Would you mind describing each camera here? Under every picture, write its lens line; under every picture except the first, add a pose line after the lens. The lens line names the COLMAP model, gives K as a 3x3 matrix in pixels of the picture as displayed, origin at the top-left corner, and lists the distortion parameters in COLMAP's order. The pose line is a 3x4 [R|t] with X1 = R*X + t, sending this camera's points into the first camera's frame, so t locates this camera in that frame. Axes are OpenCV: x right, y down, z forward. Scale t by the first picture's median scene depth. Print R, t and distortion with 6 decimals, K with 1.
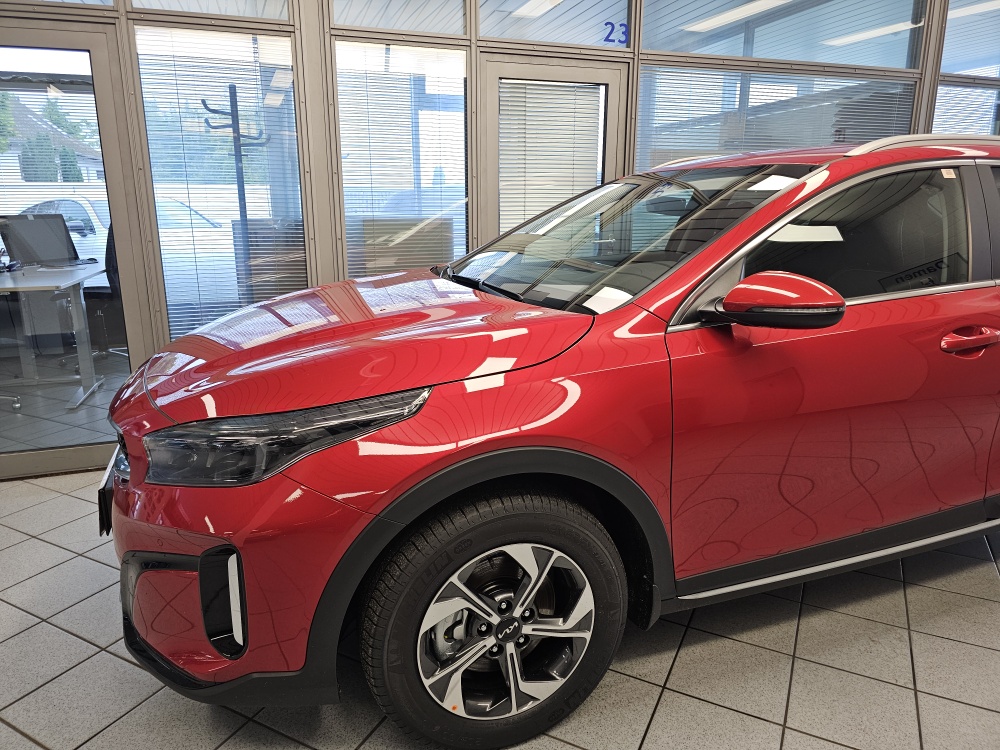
lens RADIAL K [[679.6, 0, 500.0], [0, 679.6, 375.0], [0, 0, 1]] dist [0.063969, -0.061595]
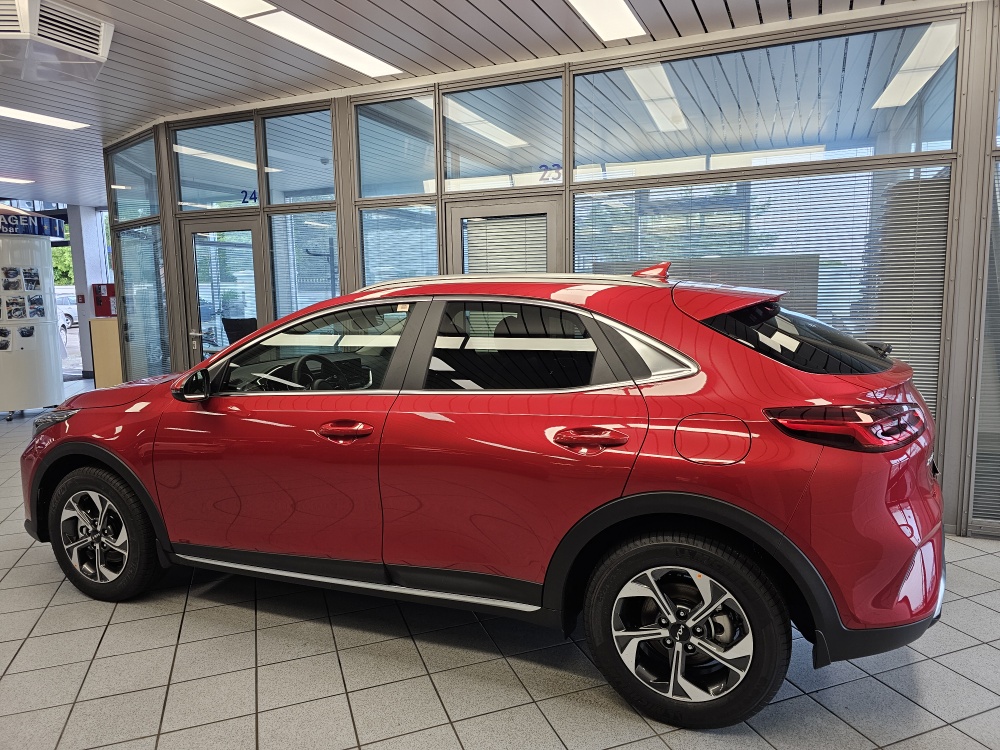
lens RADIAL K [[679.6, 0, 500.0], [0, 679.6, 375.0], [0, 0, 1]] dist [0.063969, -0.061595]
pose [[0.702723, 0.059408, -0.708979, 2.170161], [-0.130011, 0.990451, -0.045871, -0.144966], [0.699484, 0.124410, 0.703736, 0.348549]]
